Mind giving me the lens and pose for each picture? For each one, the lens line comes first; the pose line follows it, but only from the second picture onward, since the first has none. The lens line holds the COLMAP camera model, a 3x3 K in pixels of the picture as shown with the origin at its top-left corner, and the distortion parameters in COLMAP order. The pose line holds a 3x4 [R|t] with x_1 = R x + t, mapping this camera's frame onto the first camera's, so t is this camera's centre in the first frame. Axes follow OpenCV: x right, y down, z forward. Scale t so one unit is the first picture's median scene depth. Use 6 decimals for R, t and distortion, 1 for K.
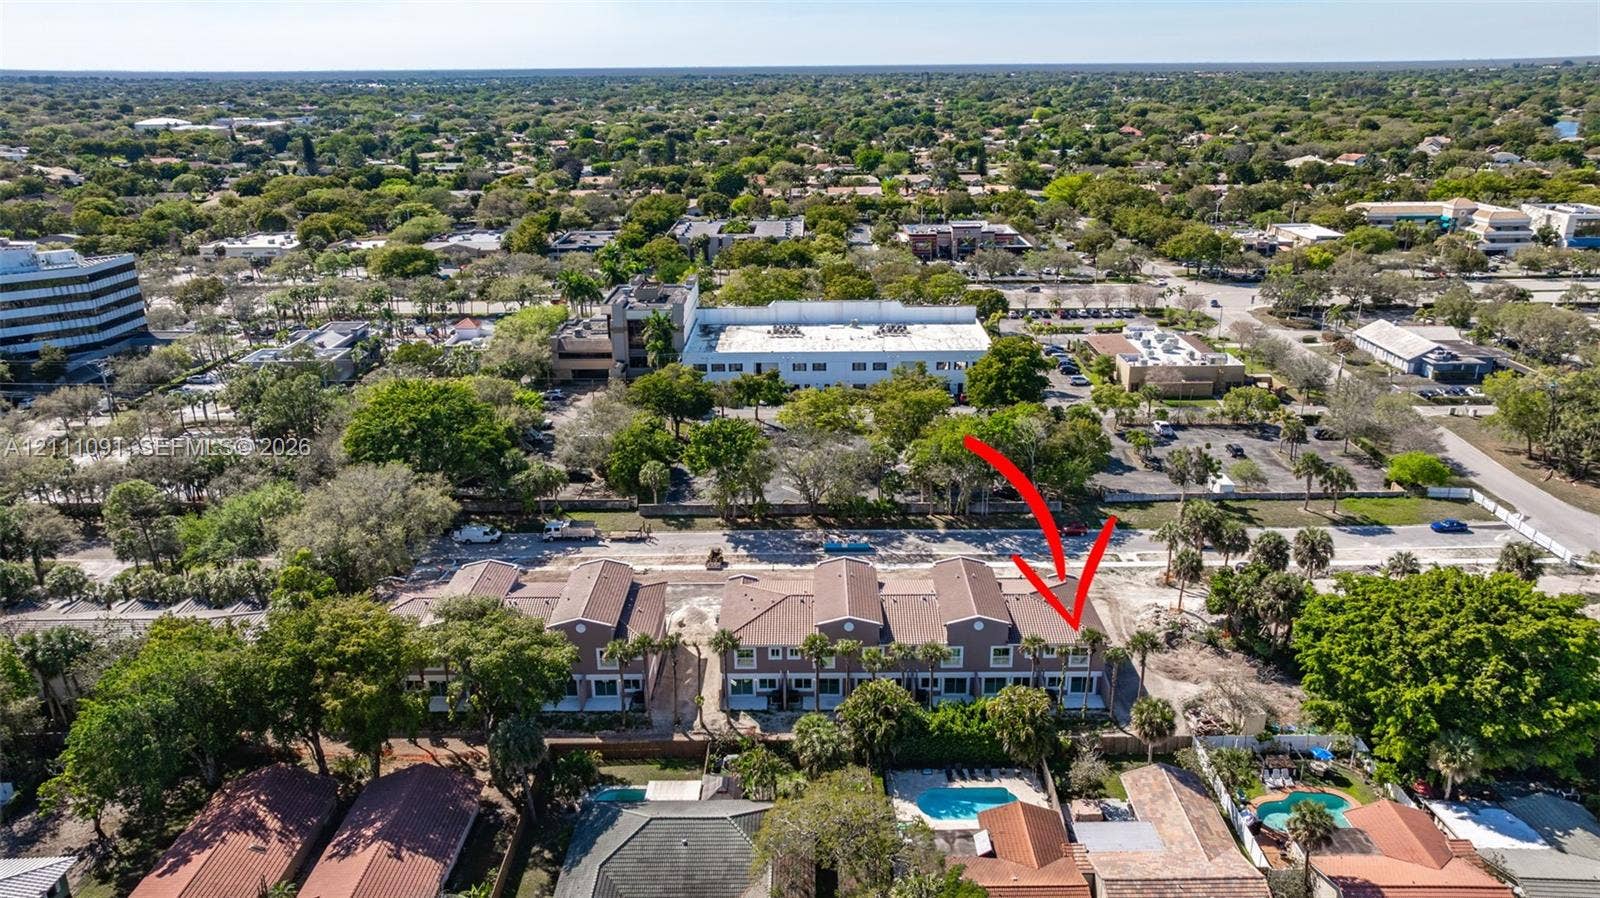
lens RADIAL K [[1129.2, 0, 793.0], [0, 1129.2, 450.0], [0, 0, 1]] dist [-0.012293, 0.024886]
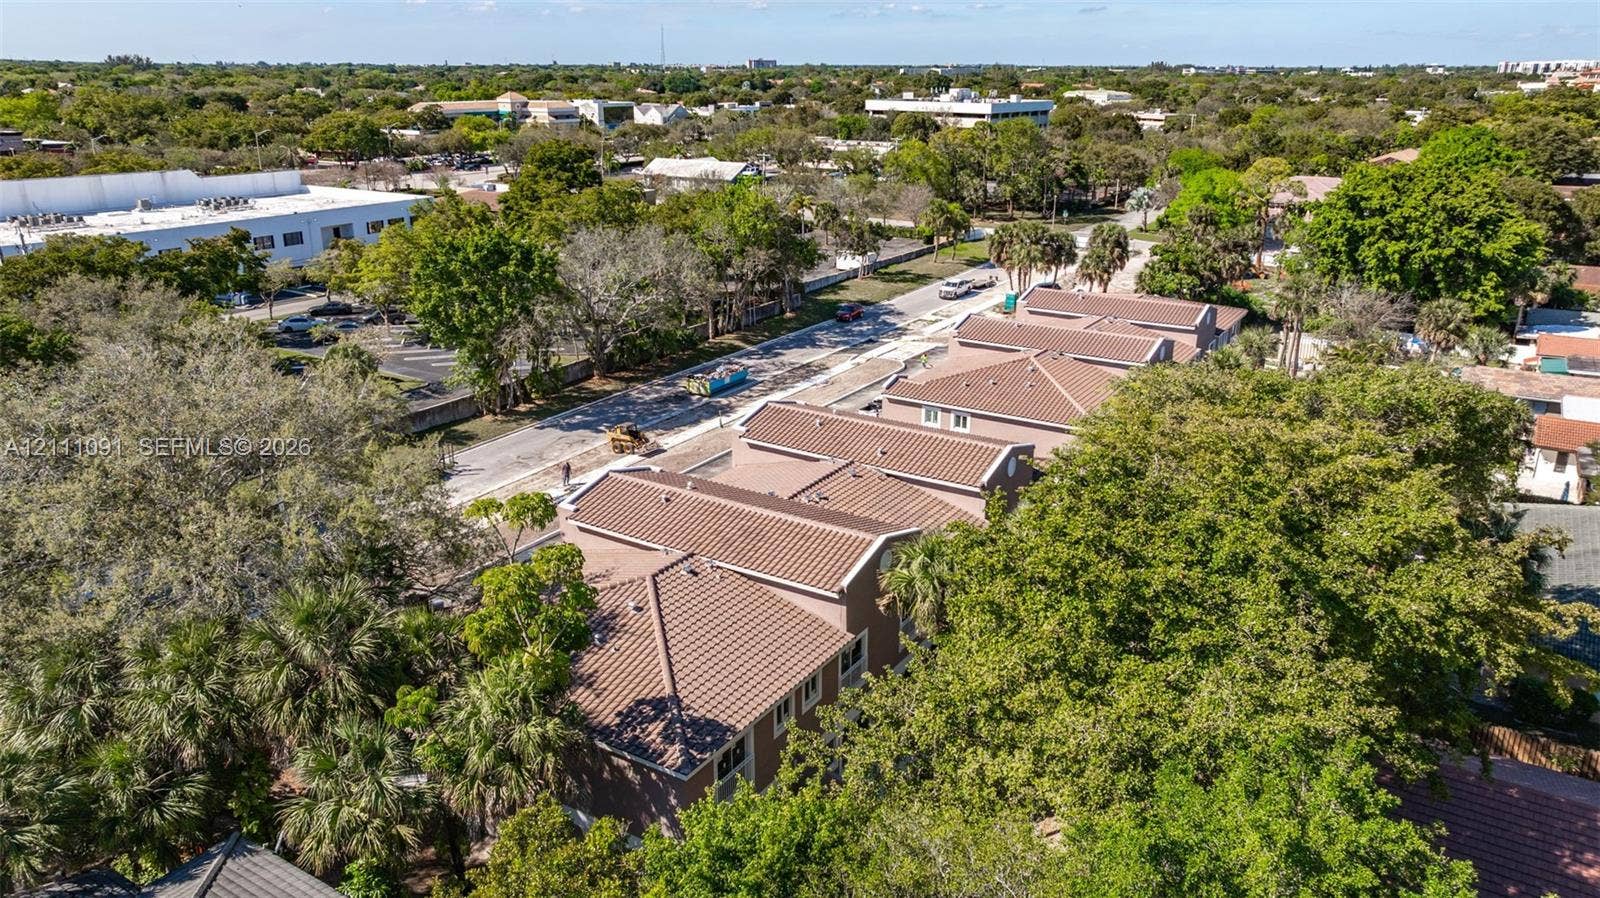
lens RADIAL K [[1129.2, 0, 808.0], [0, 1129.2, 455.9], [0, 0, 1]] dist [-0.012293, 0.024886]
pose [[0.524406, -0.271951, 0.806871, -0.437345], [0.271957, 0.951483, 0.143940, 0.042336], [-0.806869, 0.143951, 0.572923, 0.559235]]
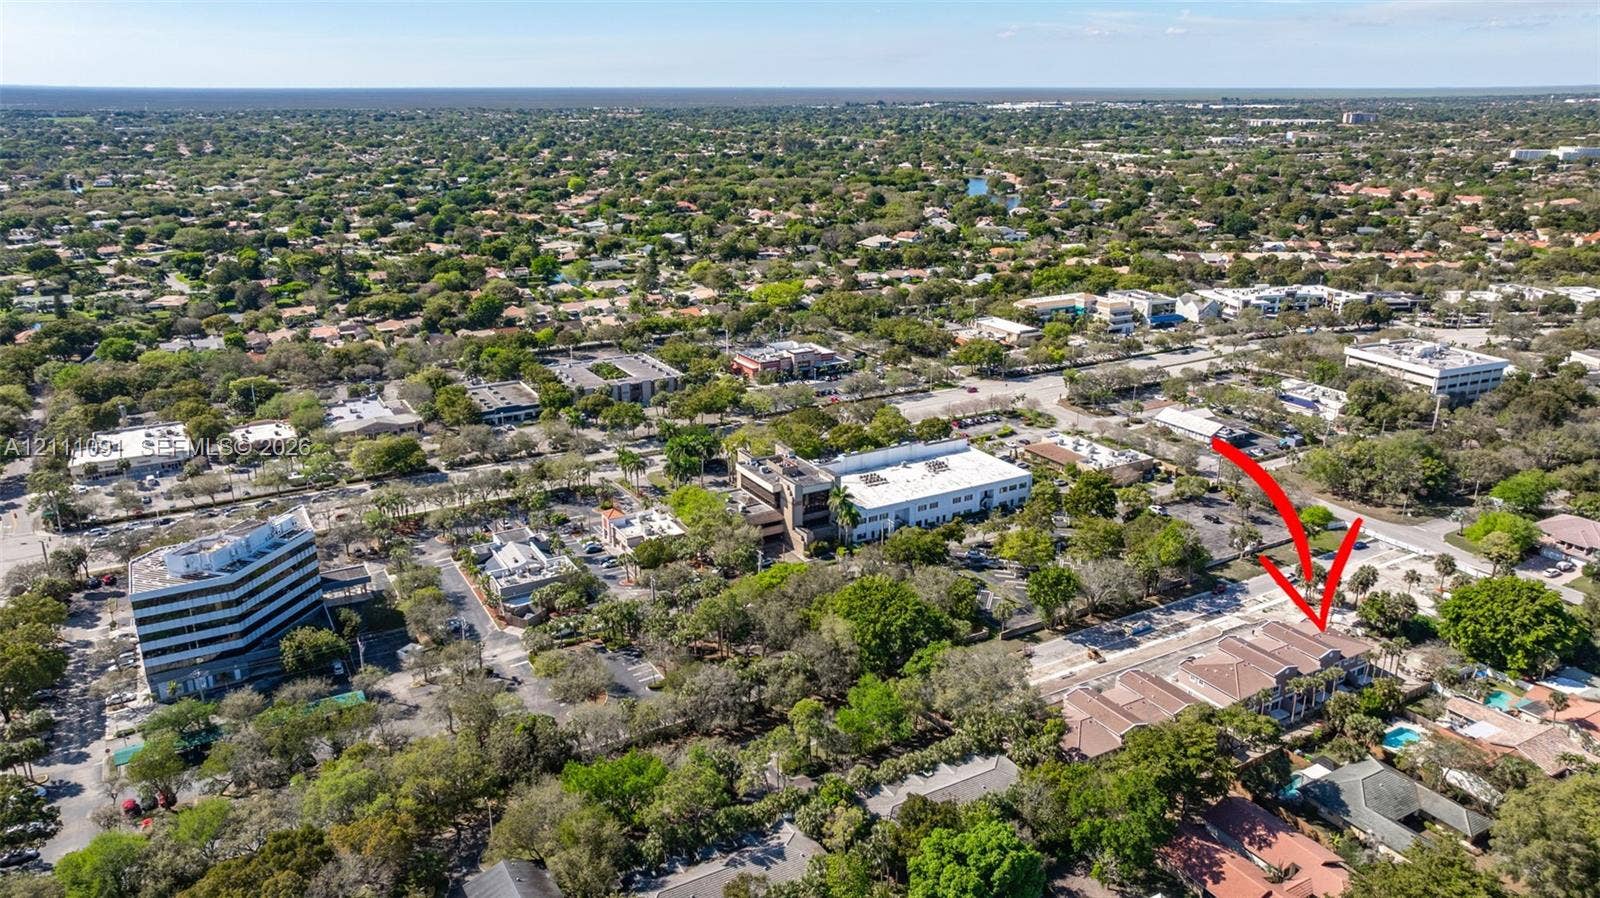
lens RADIAL K [[1129.2, 0, 804.3], [0, 1129.2, 438.0], [0, 0, 1]] dist [-0.012293, 0.024886]
pose [[0.863317, -0.144980, 0.483389, -1.052284], [0.160569, 0.986981, 0.009248, -0.263425], [-0.478437, 0.069634, 0.875357, -0.199174]]
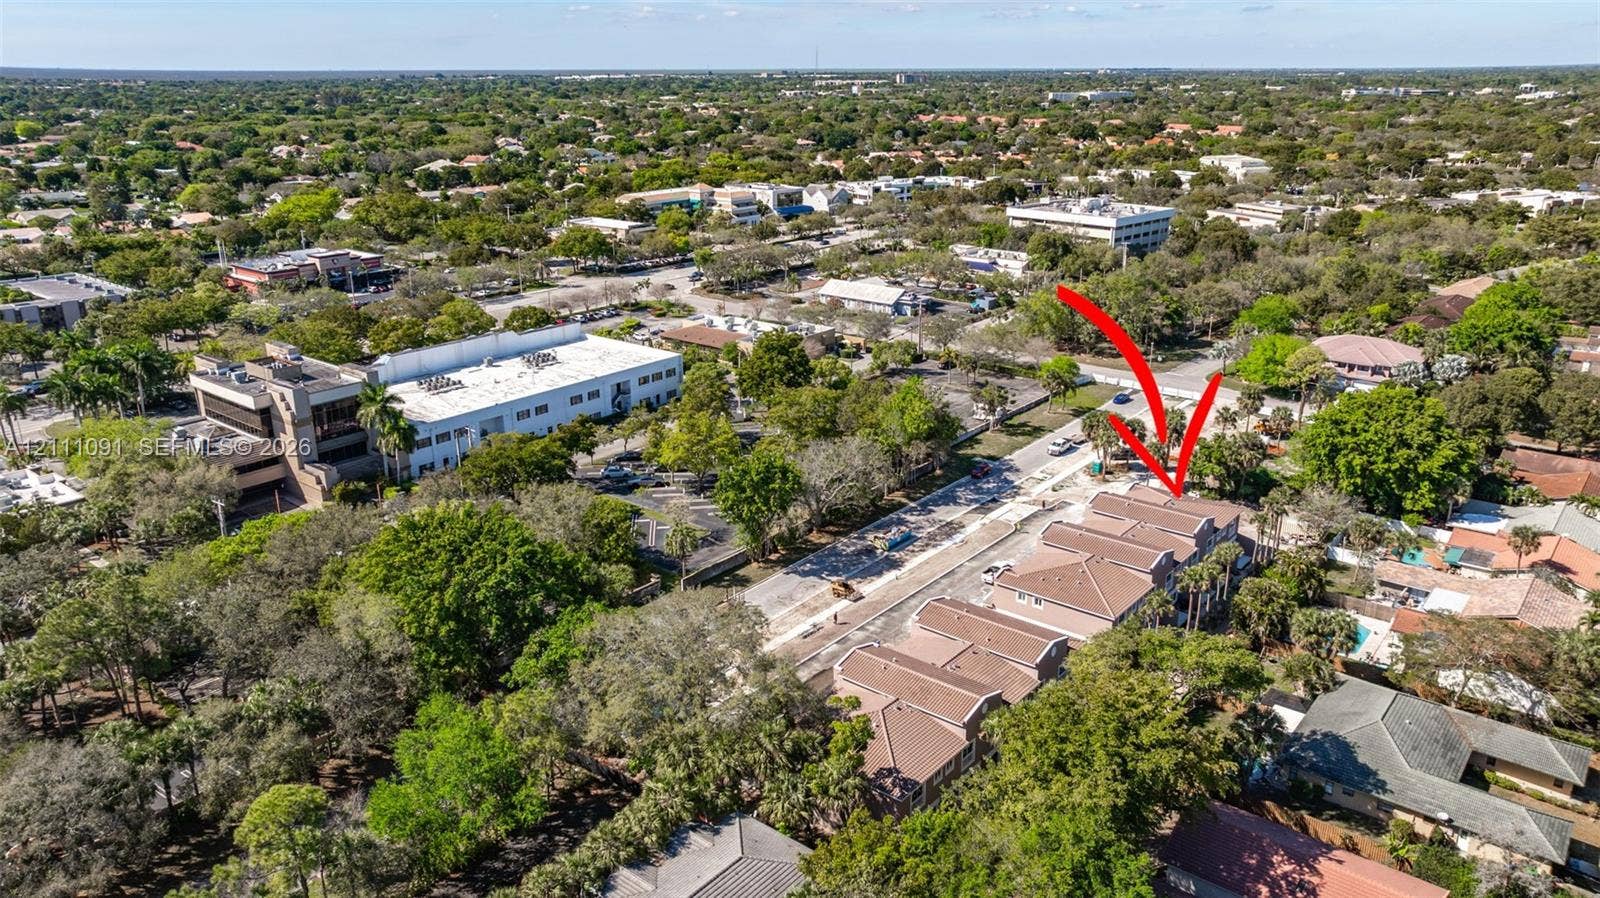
lens RADIAL K [[1129.2, 0, 808.0], [0, 1129.2, 449.8], [0, 0, 1]] dist [-0.012293, 0.024886]
pose [[0.626485, -0.246118, 0.739556, -0.693909], [0.253182, 0.961643, 0.105553, -0.113852], [-0.737167, 0.121115, 0.664767, 0.349850]]
